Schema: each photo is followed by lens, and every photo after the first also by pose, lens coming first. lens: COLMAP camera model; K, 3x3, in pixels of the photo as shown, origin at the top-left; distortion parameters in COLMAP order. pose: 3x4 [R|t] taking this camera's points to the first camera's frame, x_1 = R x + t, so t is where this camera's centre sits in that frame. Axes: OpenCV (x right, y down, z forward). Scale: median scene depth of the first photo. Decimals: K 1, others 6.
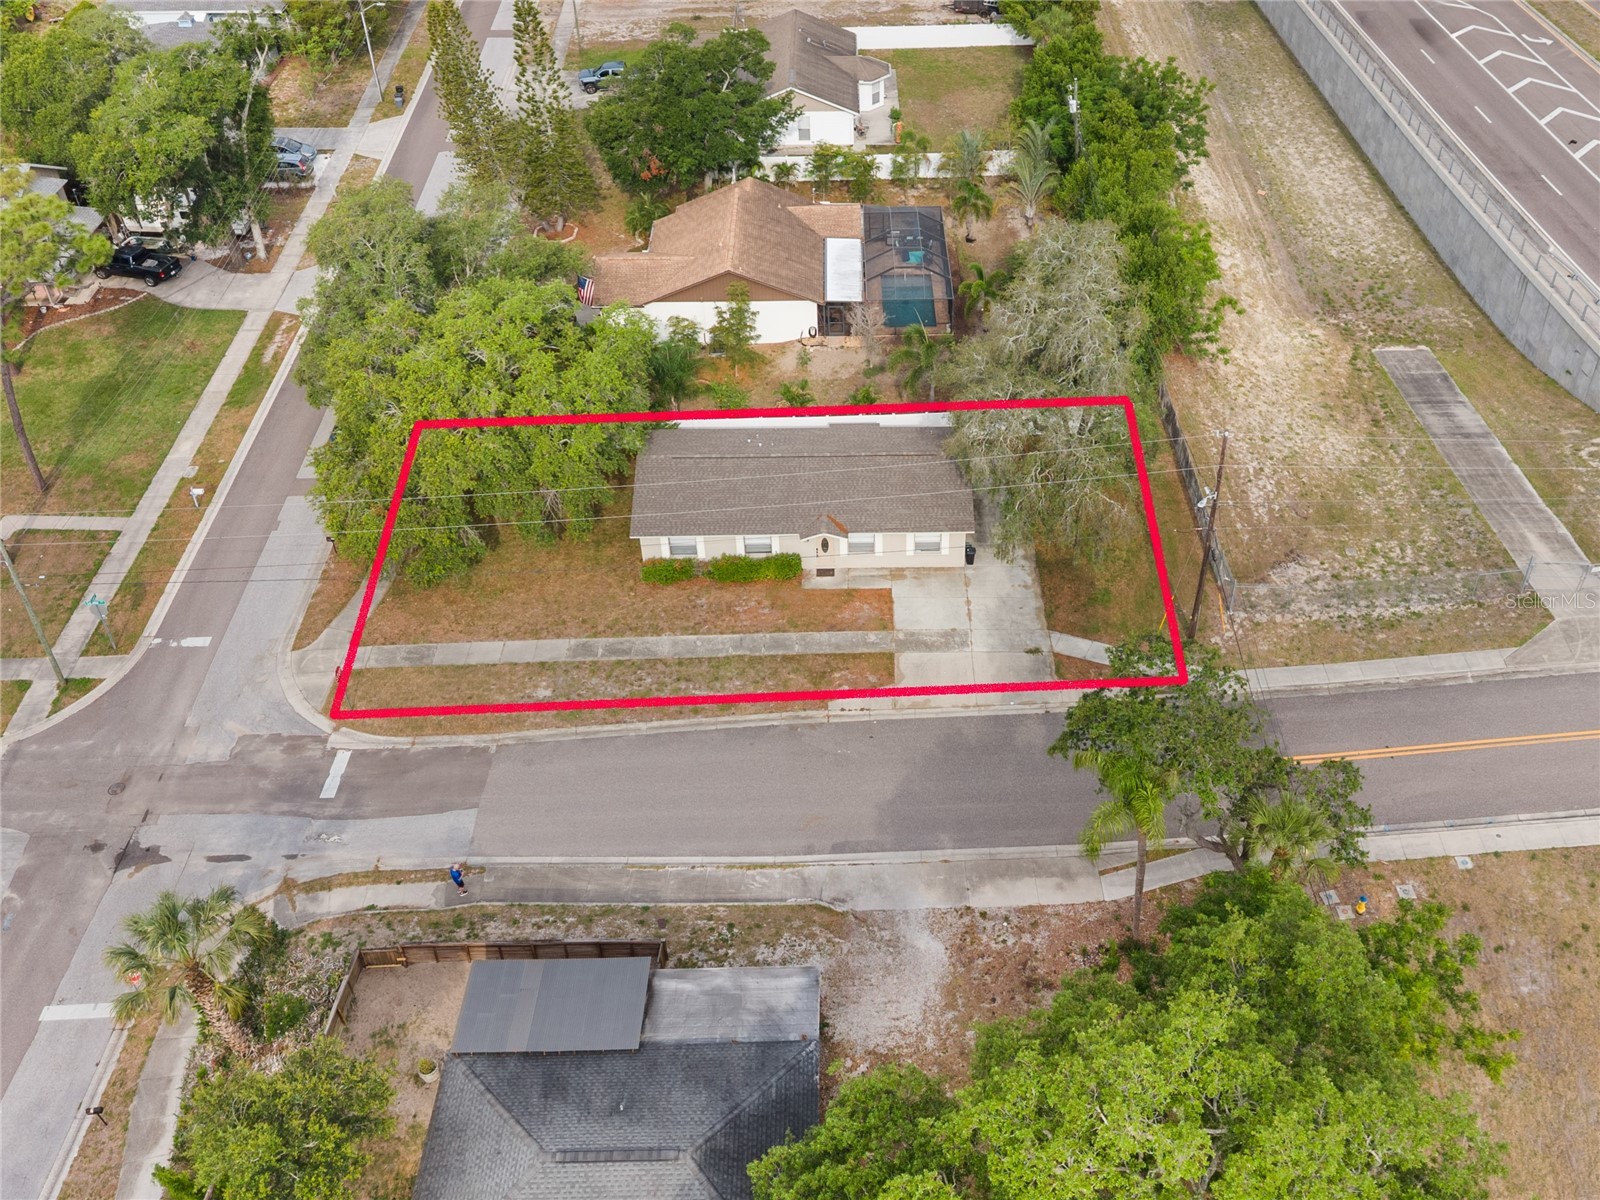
lens RADIAL K [[1421.4, 0, 893.3], [0, 1421.4, 608.0], [0, 0, 1]] dist [0.066538, -0.050254]
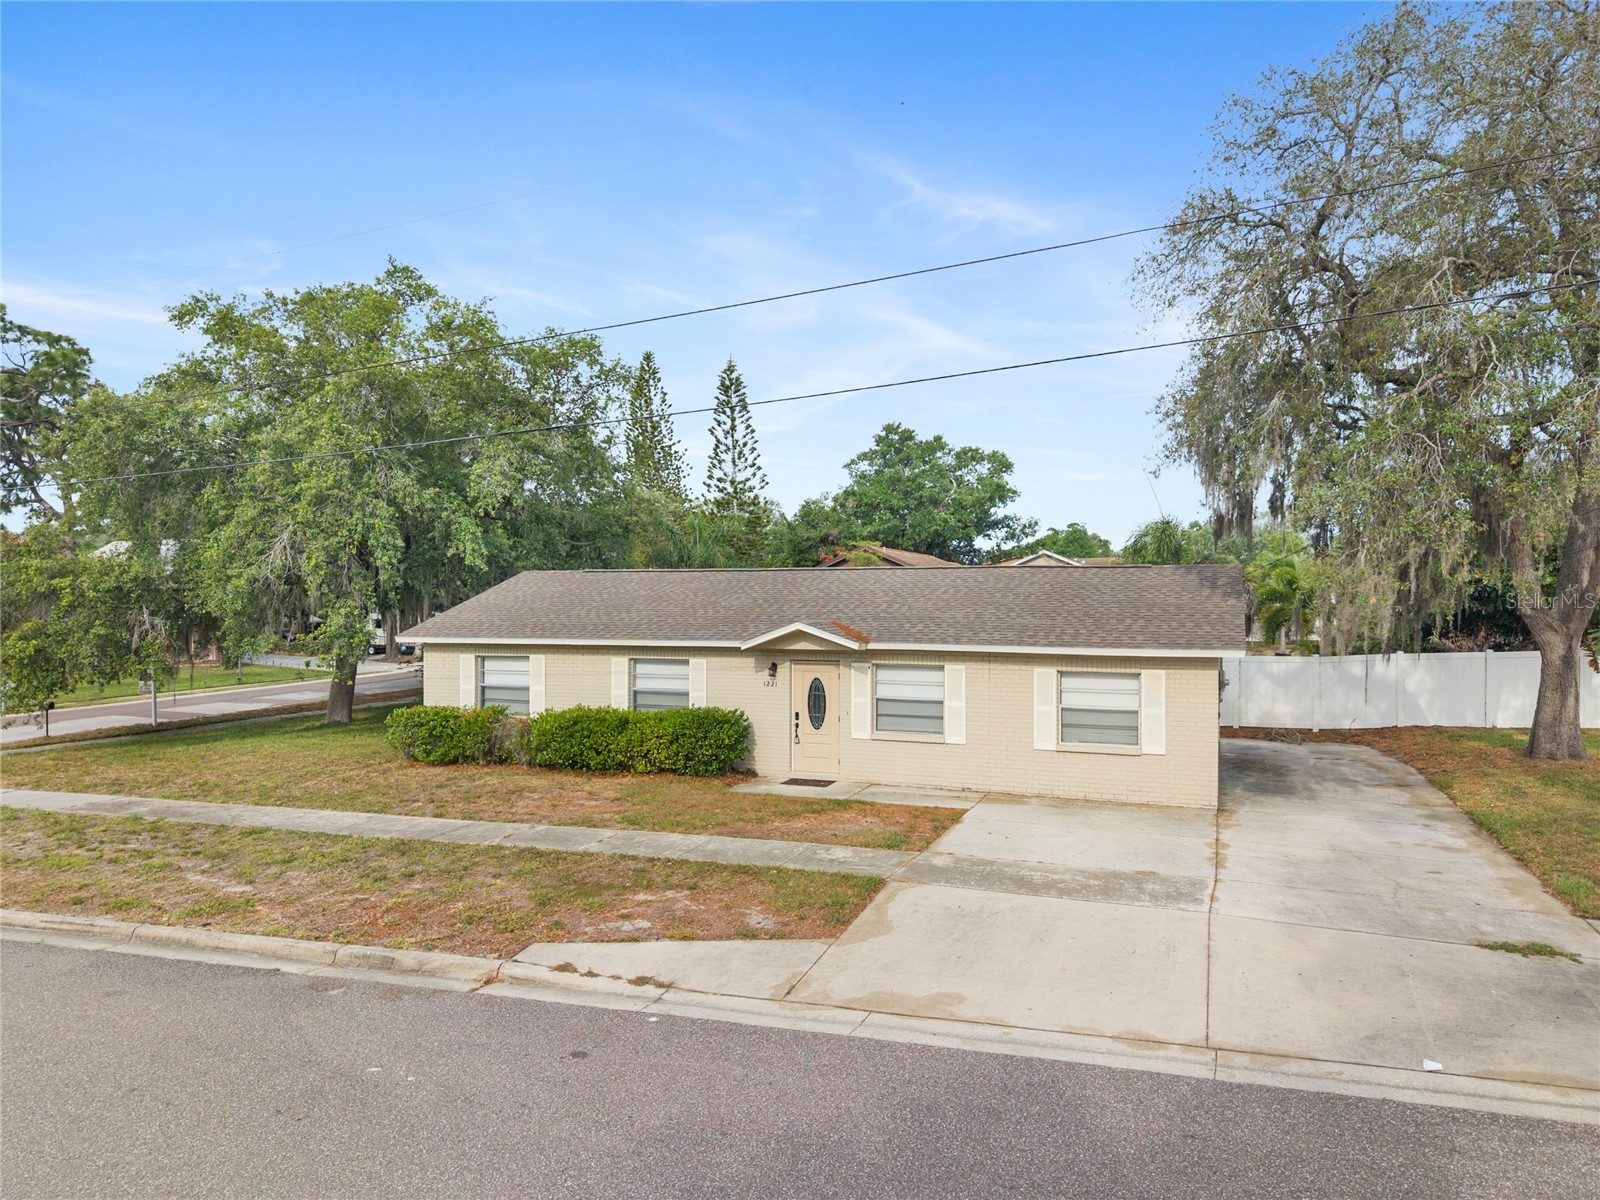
lens RADIAL K [[1087.0, 0, 801.2], [0, 1087.0, 607.5], [0, 0, 1]] dist [0.019762, -0.015120]
pose [[0.921191, 0.002259, -0.389105, 0.060263], [-0.261246, 0.744681, -0.614166, 0.115211], [0.288371, 0.667417, 0.686584, 0.788727]]
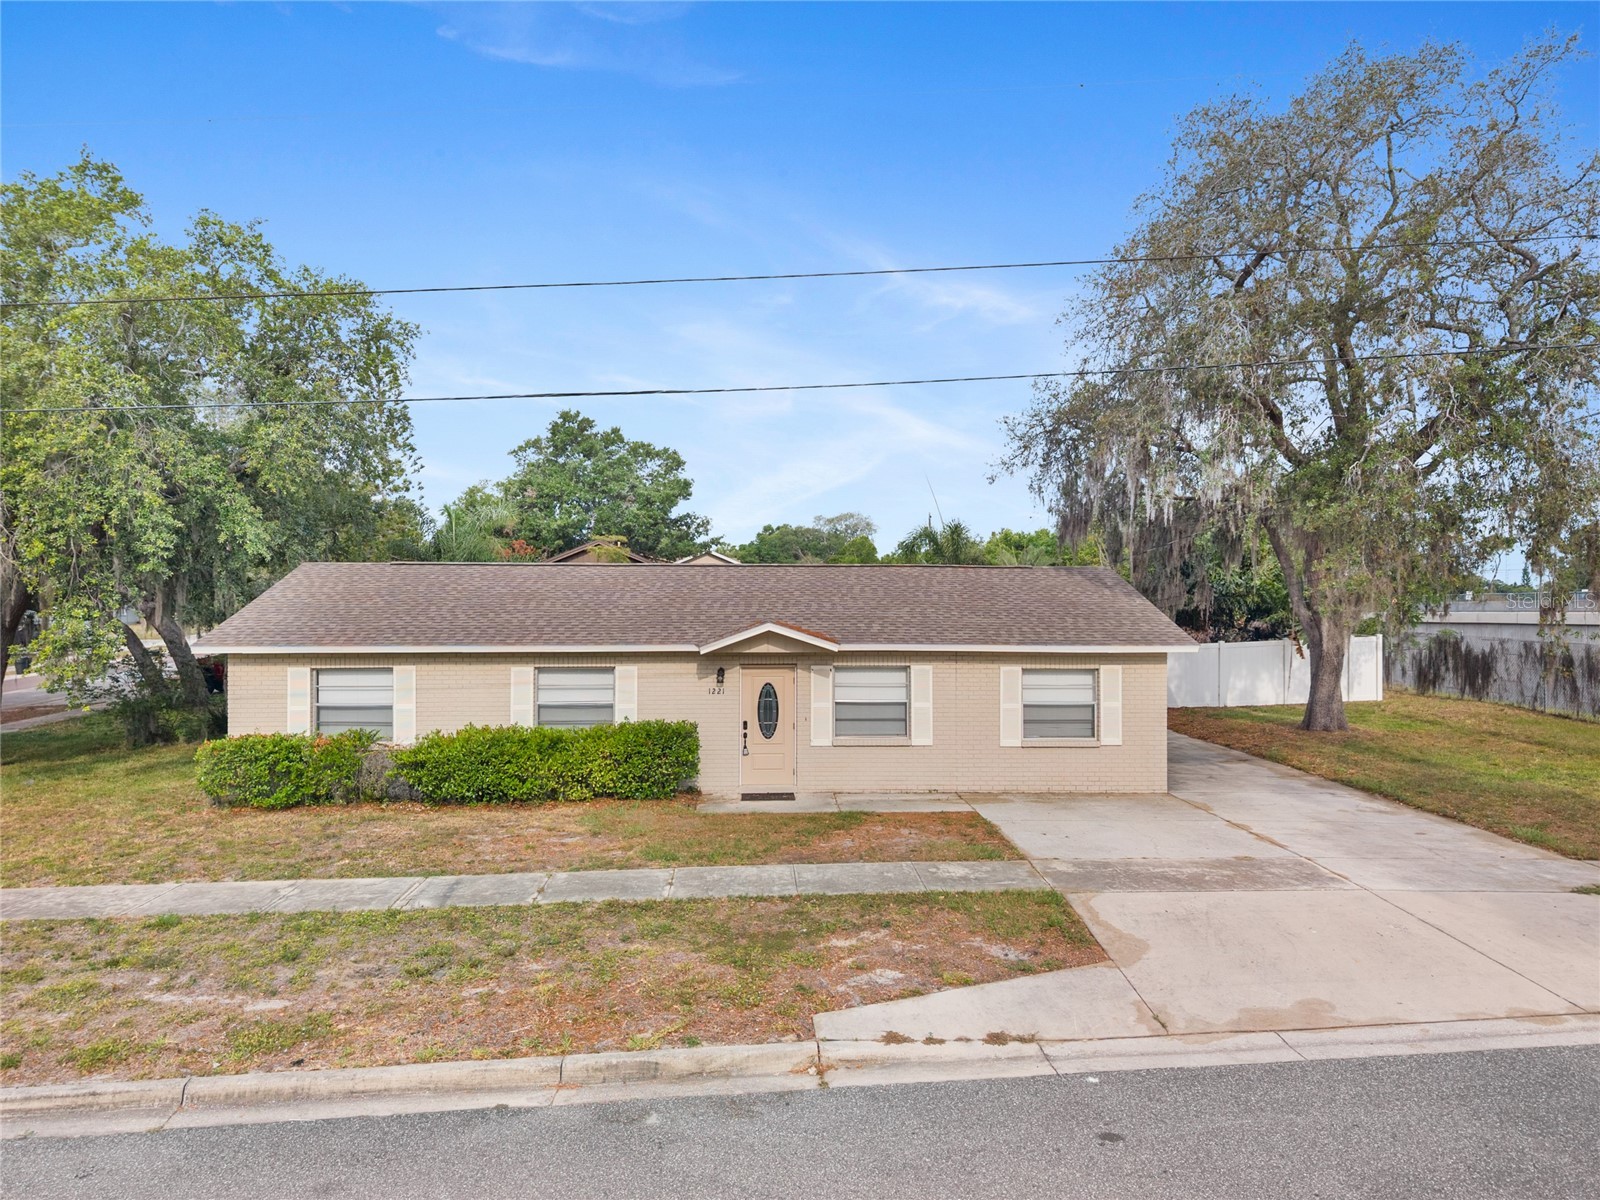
lens RADIAL K [[1087.0, 0, 800.4], [0, 1087.0, 602.7], [0, 0, 1]] dist [0.019762, -0.015120]
pose [[0.999616, 0.000609, 0.027713, -0.048005], [0.018075, 0.743668, -0.668305, 0.115104], [-0.021016, 0.668549, 0.743371, 0.788179]]
